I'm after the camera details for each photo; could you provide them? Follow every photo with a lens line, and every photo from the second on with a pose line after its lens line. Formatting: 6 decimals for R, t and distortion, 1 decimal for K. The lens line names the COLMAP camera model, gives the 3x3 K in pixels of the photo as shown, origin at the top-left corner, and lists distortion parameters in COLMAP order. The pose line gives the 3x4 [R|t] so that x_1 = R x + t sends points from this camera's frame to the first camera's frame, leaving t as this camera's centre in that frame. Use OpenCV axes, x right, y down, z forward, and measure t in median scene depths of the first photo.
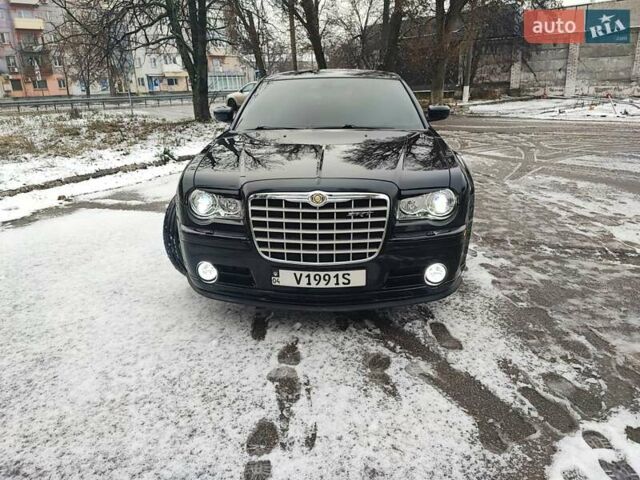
lens RADIAL K [[461.2, 0, 318.3], [0, 461.2, 238.1], [0, 0, 1]] dist [0.043680, -0.049810]
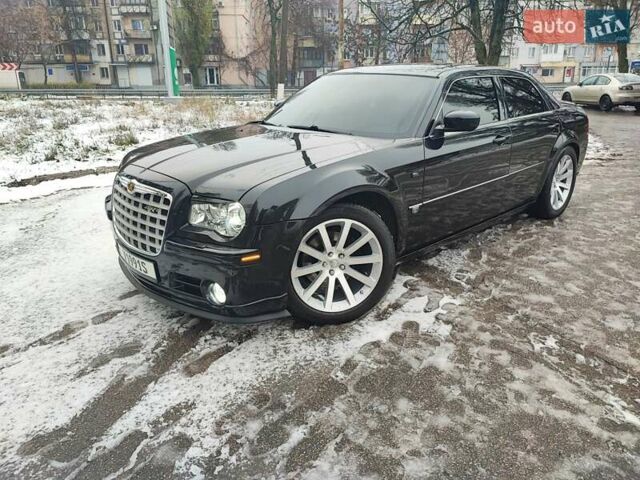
lens RADIAL K [[461.2, 0, 318.3], [0, 461.2, 238.1], [0, 0, 1]] dist [0.043680, -0.049810]
pose [[0.727775, 0.241581, -0.641859, 1.011862], [-0.229573, 0.967727, 0.103928, -0.176791], [0.646251, 0.071717, 0.759748, 0.450573]]
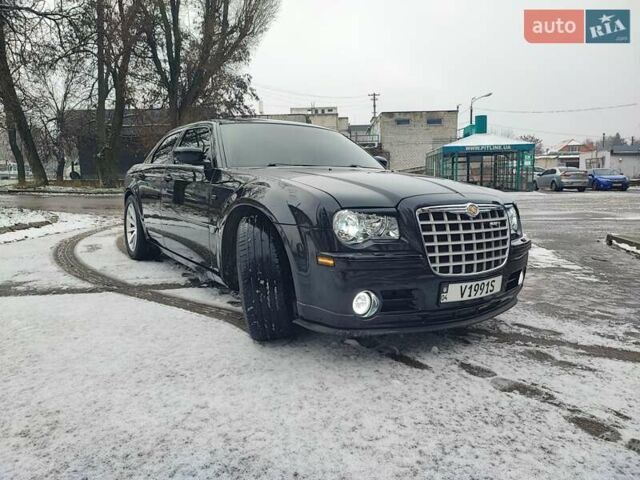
lens RADIAL K [[461.2, 0, 318.3], [0, 461.2, 238.1], [0, 0, 1]] dist [0.043680, -0.049810]
pose [[0.797734, -0.048704, 0.601040, -0.887351], [0.162597, 0.977188, -0.136623, 0.062303], [-0.580675, 0.206716, 0.787455, 0.376882]]
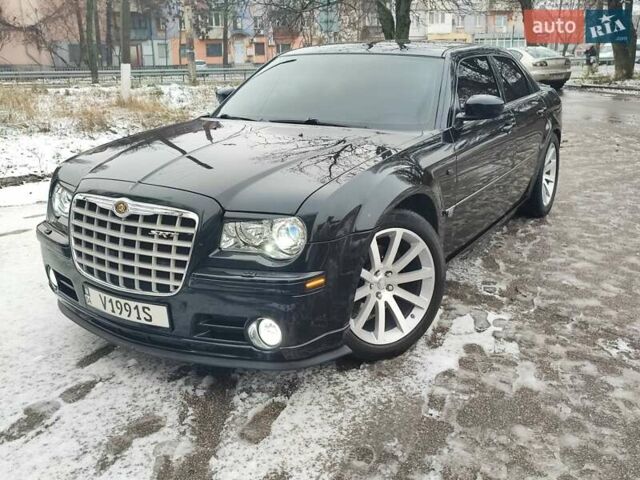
lens RADIAL K [[633.3, 0, 318.2], [0, 633.3, 240.5], [0, 0, 1]] dist [0.020991, 0.009102]
pose [[0.883584, 0.144297, -0.445485, 0.778967], [-0.156411, 0.987645, 0.009678, -0.090110], [0.441377, 0.061128, 0.895237, 0.158207]]
